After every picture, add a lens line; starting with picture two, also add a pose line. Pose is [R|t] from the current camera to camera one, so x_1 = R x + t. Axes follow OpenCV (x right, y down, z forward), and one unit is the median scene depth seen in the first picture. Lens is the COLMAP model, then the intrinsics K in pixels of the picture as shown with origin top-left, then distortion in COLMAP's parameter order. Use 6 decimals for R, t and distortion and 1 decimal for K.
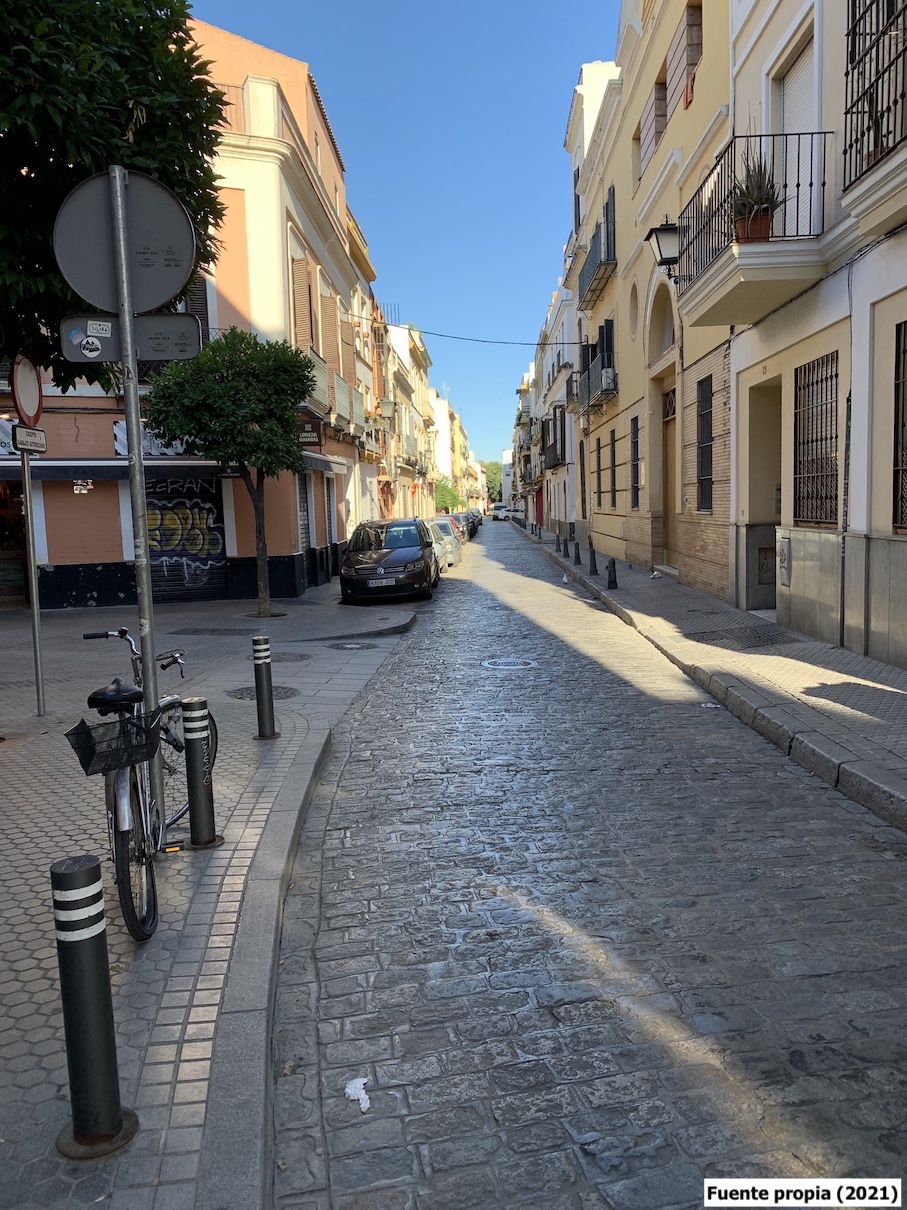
lens RADIAL K [[915.3, 0, 455.3], [0, 915.3, 605.6], [0, 0, 1]] dist [-0.009465, -0.006646]
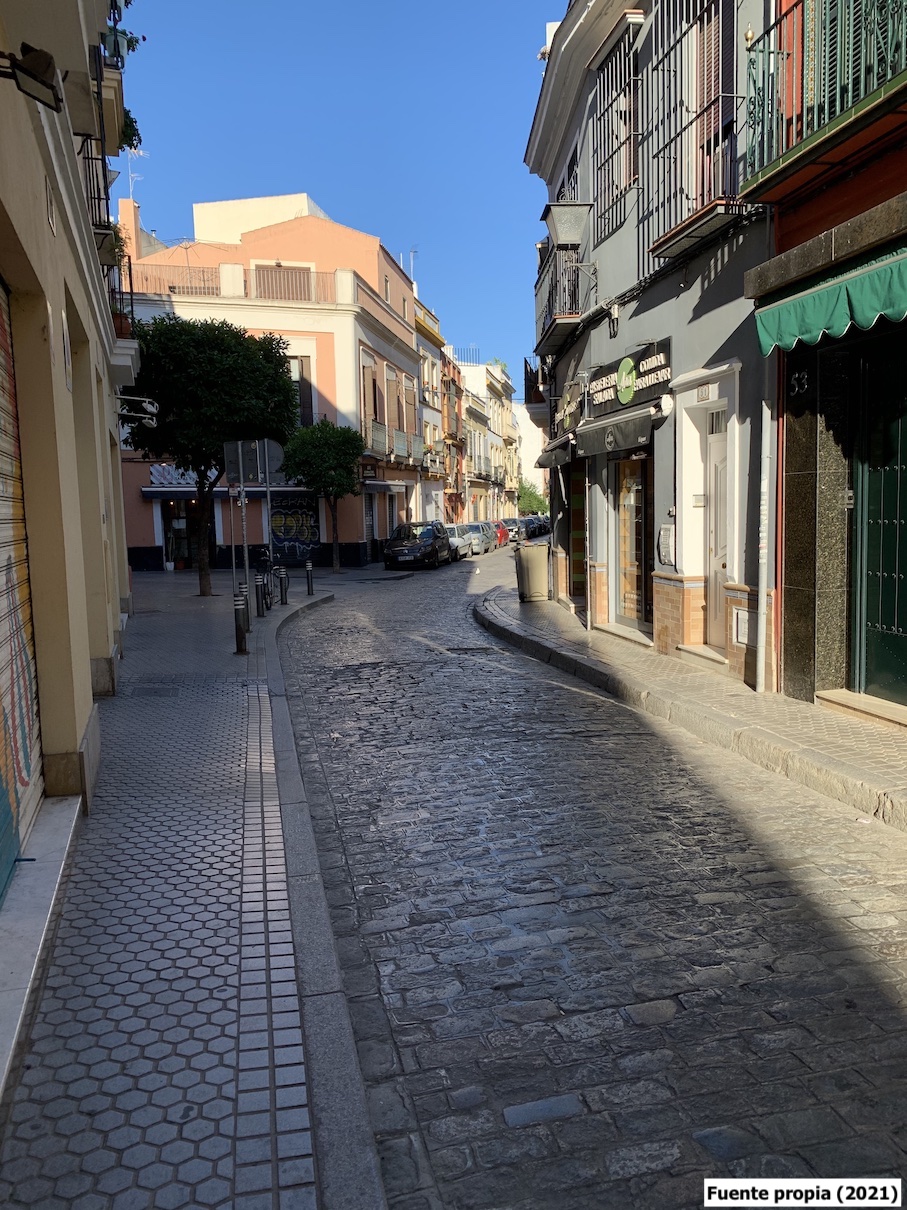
lens RADIAL K [[915.3, 0, 455.6], [0, 915.3, 608.2], [0, 0, 1]] dist [-0.009465, -0.006646]
pose [[0.990218, 0.022129, -0.137766, 0.185442], [-0.021941, 0.999755, 0.002888, 0.045707], [0.137796, 0.000163, 0.990461, -0.517428]]
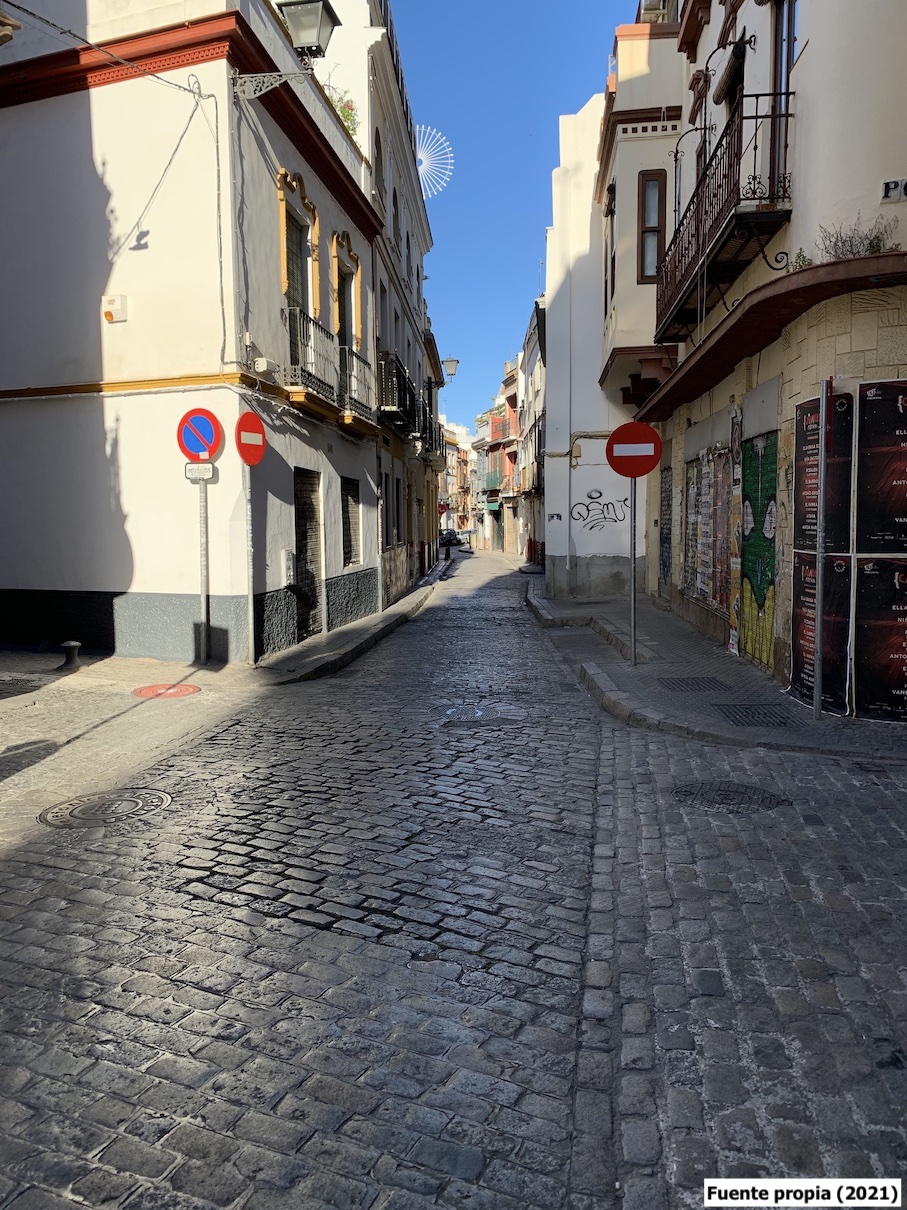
lens RADIAL K [[915.3, 0, 453.8], [0, 915.3, 603.5], [0, 0, 1]] dist [-0.009465, -0.006646]
pose [[0.985635, 0.039938, -0.164101, 0.571474], [-0.041835, 0.999092, -0.008117, 0.240246], [0.163628, 0.014866, 0.986410, -2.684260]]
